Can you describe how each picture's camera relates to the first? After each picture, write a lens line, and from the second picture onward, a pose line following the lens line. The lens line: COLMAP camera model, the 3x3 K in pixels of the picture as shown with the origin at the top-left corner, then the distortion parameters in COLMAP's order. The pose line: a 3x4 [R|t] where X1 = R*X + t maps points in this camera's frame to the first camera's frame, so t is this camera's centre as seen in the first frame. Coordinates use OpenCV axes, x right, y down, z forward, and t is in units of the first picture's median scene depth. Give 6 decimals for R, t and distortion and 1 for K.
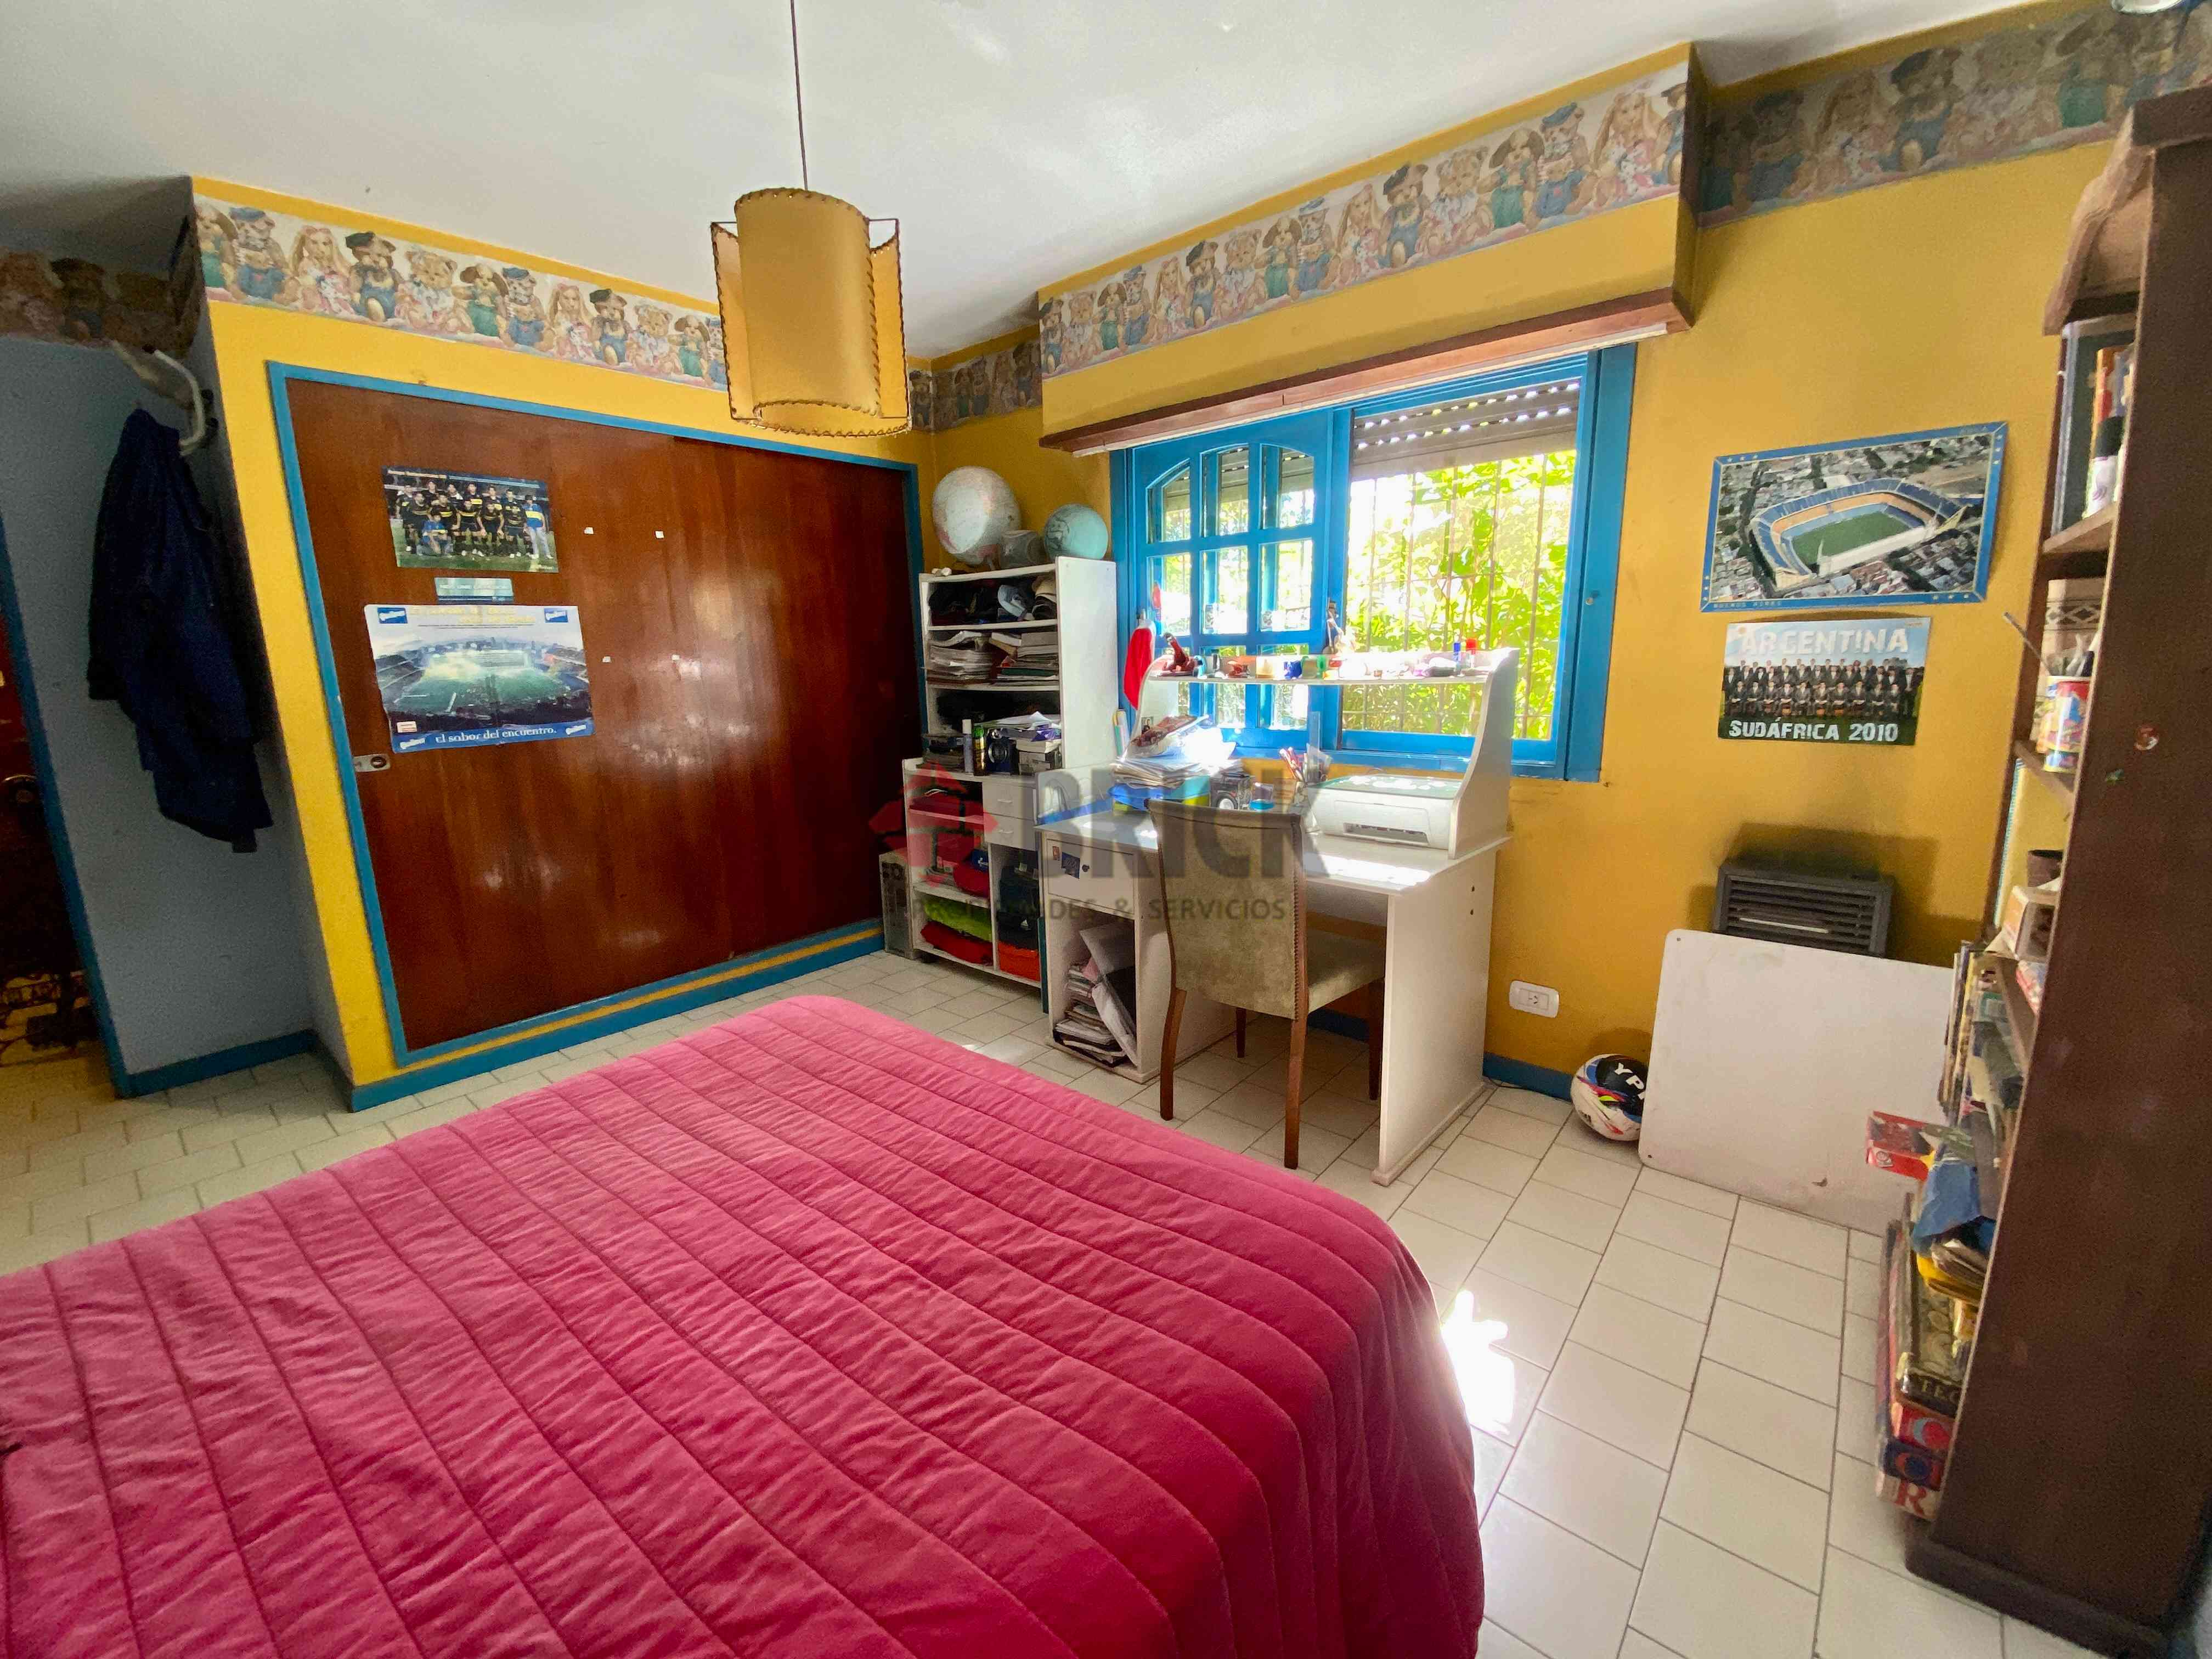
lens RADIAL K [[907.2, 0, 1106.0], [0, 907.2, 829.5], [0, 0, 1]] dist [0.040021, -0.033200]
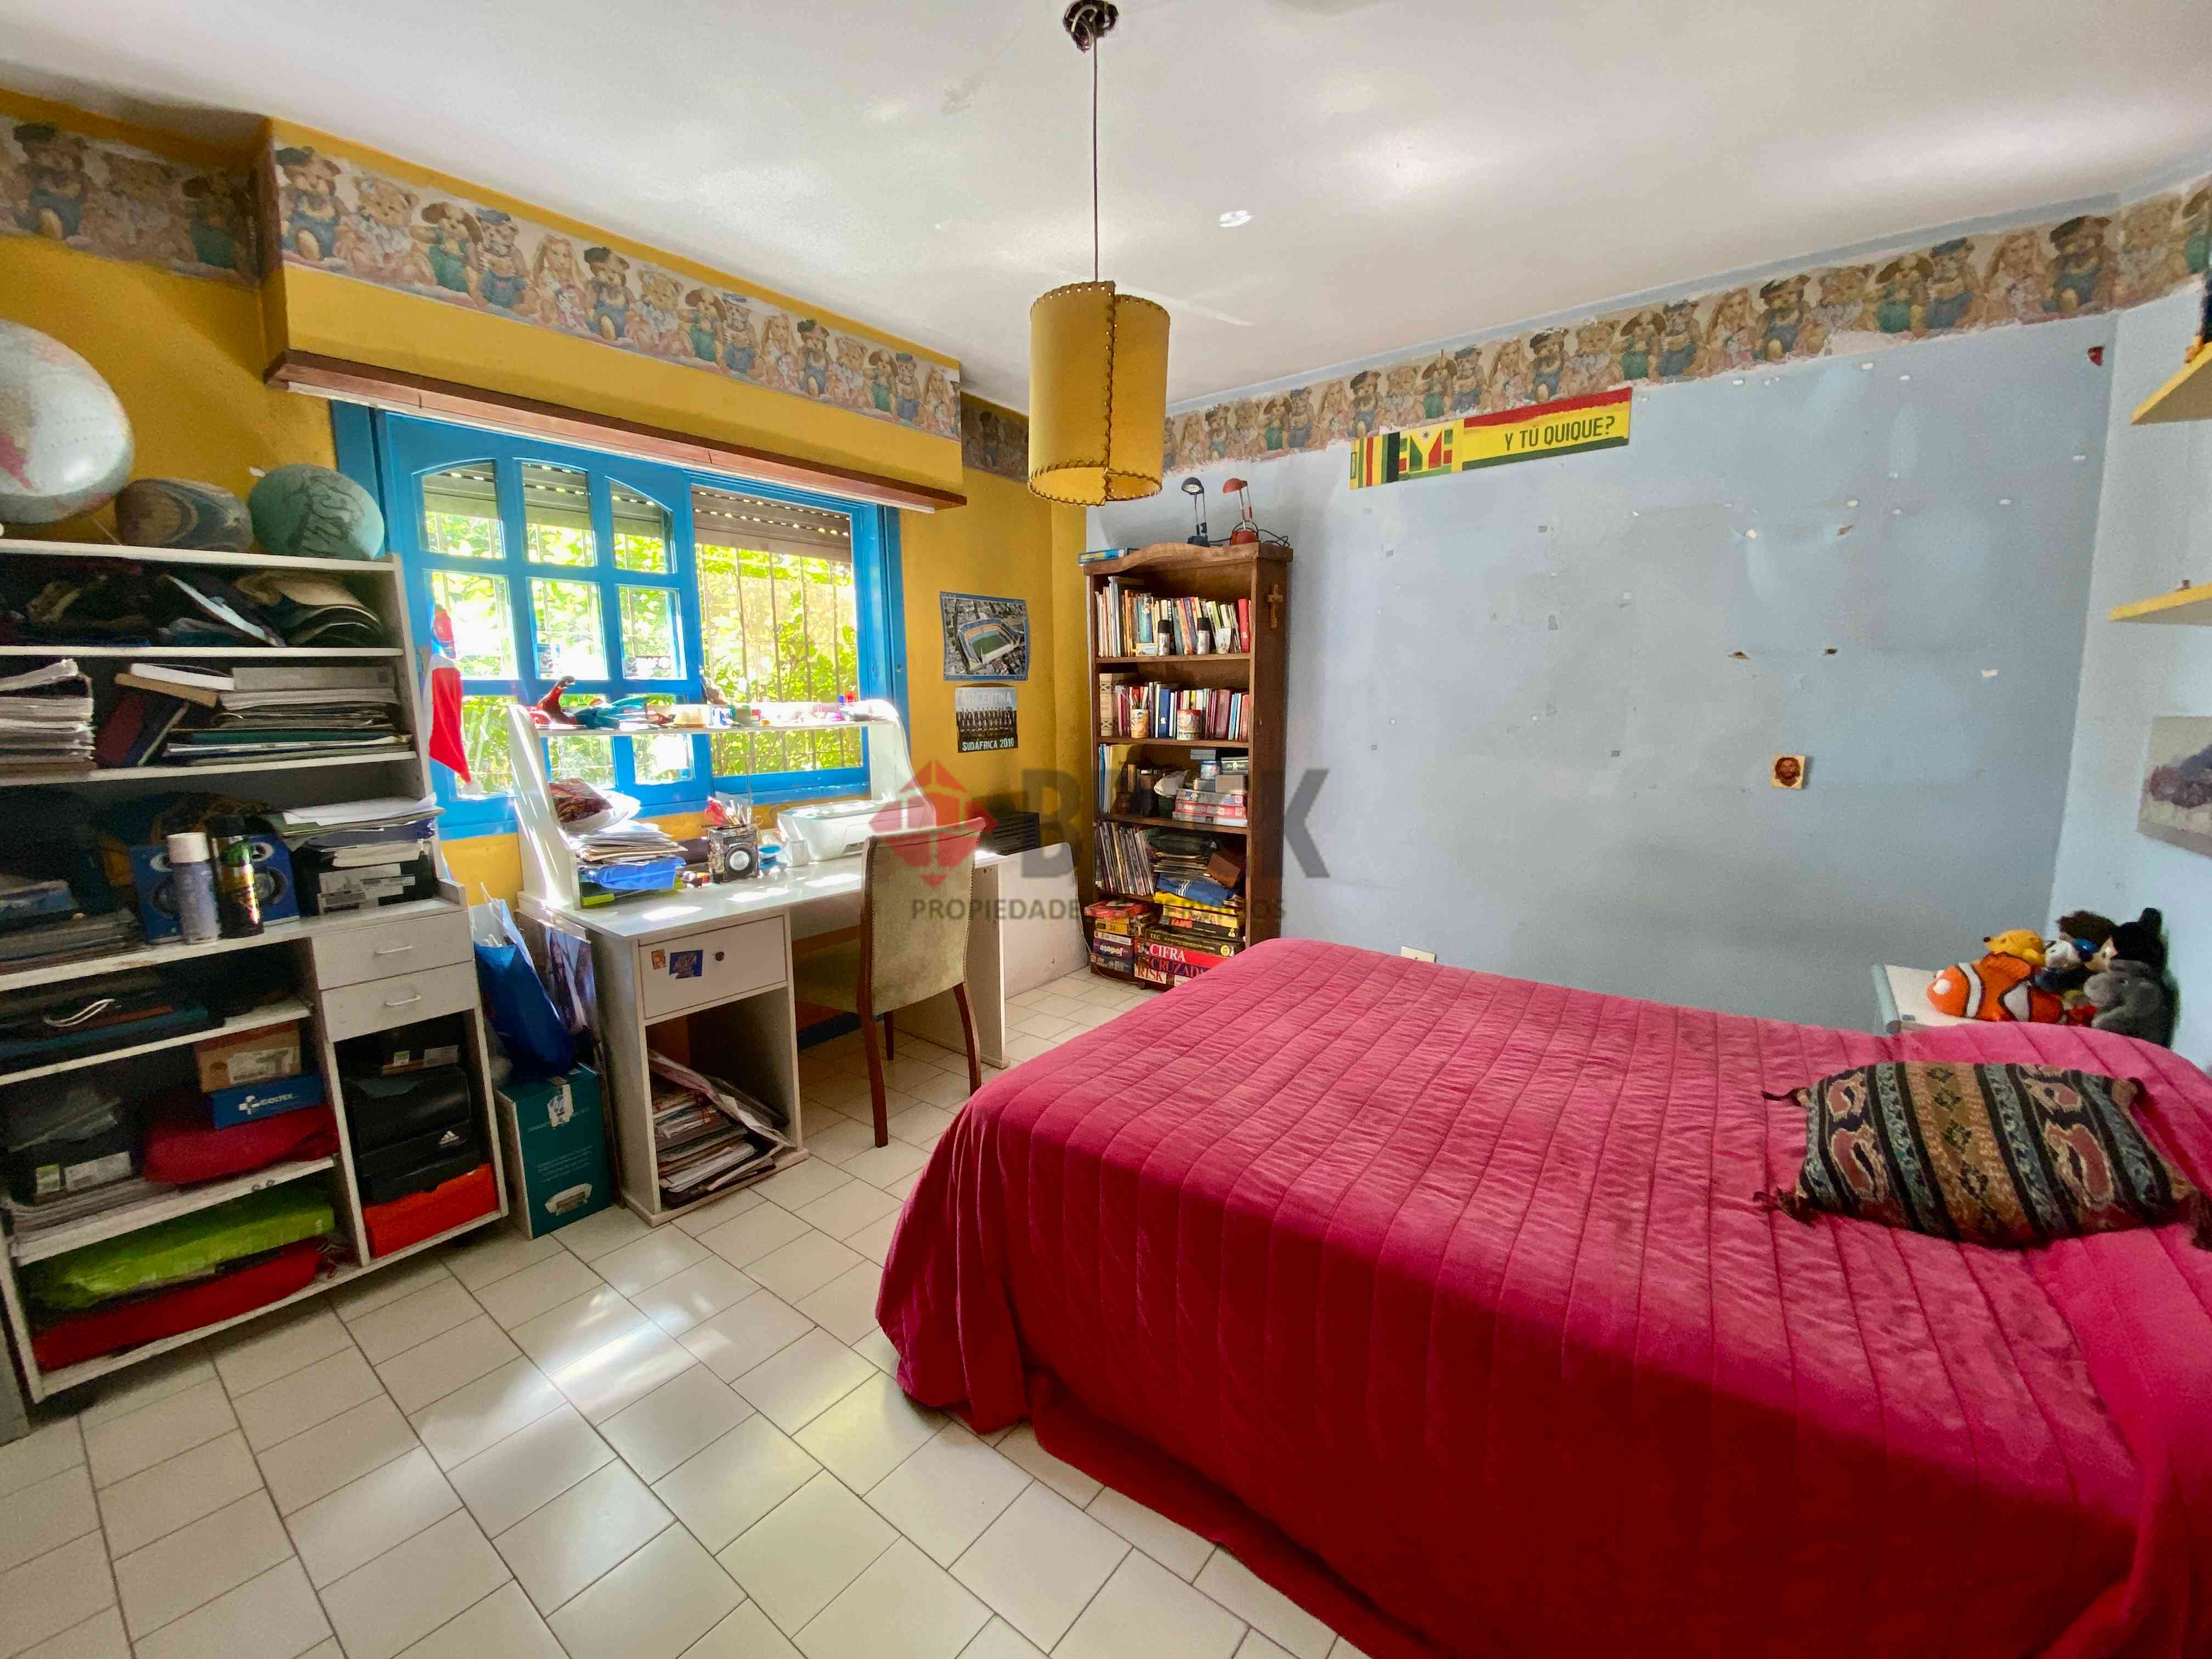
lens RADIAL K [[907.2, 0, 1106.0], [0, 907.2, 829.5], [0, 0, 1]] dist [0.040021, -0.033200]
pose [[-0.067442, -0.126000, 0.989735, -0.967050], [0.207627, 0.968504, 0.137446, -0.124602], [-0.975880, 0.214766, -0.039157, 0.749117]]
